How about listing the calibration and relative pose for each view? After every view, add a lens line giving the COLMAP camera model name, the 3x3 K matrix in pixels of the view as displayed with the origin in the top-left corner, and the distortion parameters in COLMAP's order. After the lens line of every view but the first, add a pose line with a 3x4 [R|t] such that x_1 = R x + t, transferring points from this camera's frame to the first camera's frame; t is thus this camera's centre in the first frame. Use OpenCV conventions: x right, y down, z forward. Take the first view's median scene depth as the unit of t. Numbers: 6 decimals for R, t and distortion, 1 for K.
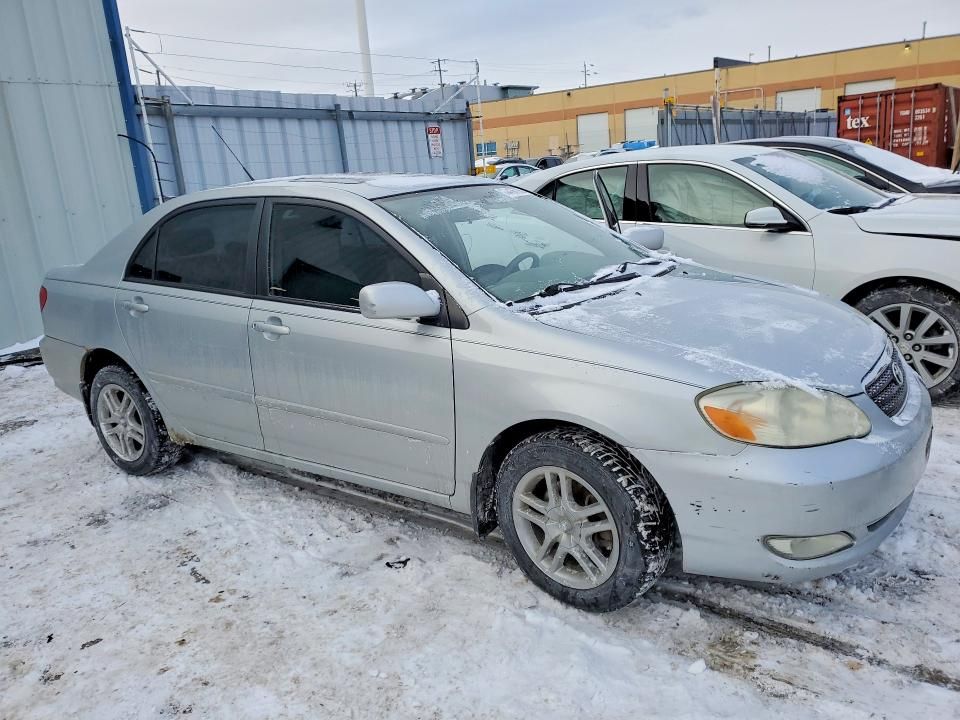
lens RADIAL K [[741.7, 0, 489.2], [0, 741.7, 357.0], [0, 0, 1]] dist [0.021133, 0.007174]
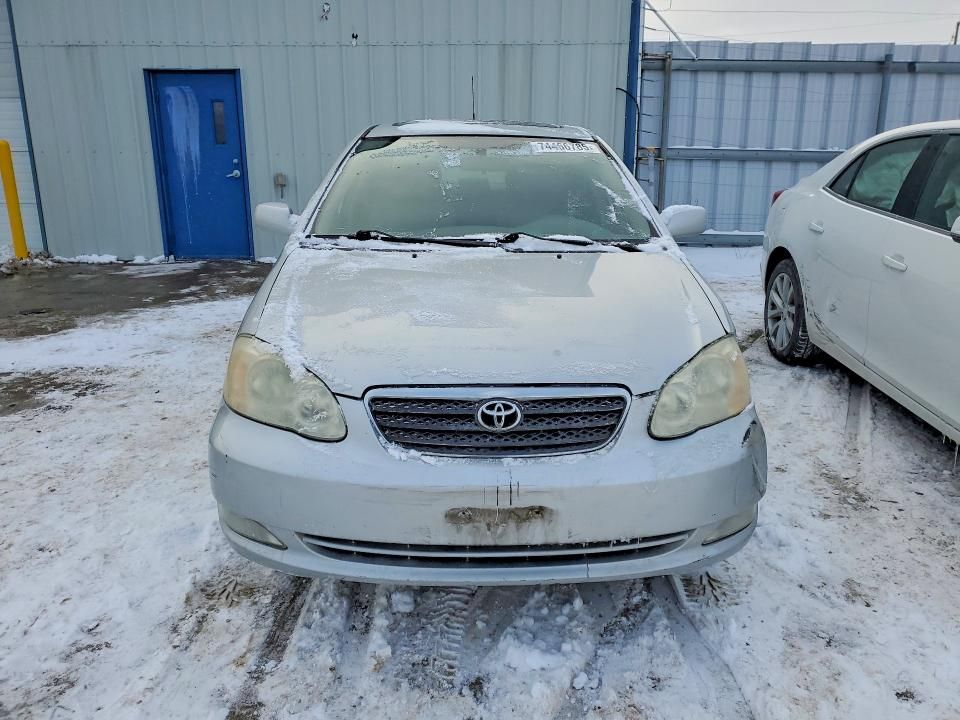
lens RADIAL K [[741.7, 0, 484.4], [0, 741.7, 364.6], [0, 0, 1]] dist [0.021133, 0.007174]
pose [[0.589281, 0.294294, -0.752422, 0.336166], [-0.250539, 0.951952, 0.176119, -0.047546], [0.768100, 0.084727, 0.634700, 0.165030]]
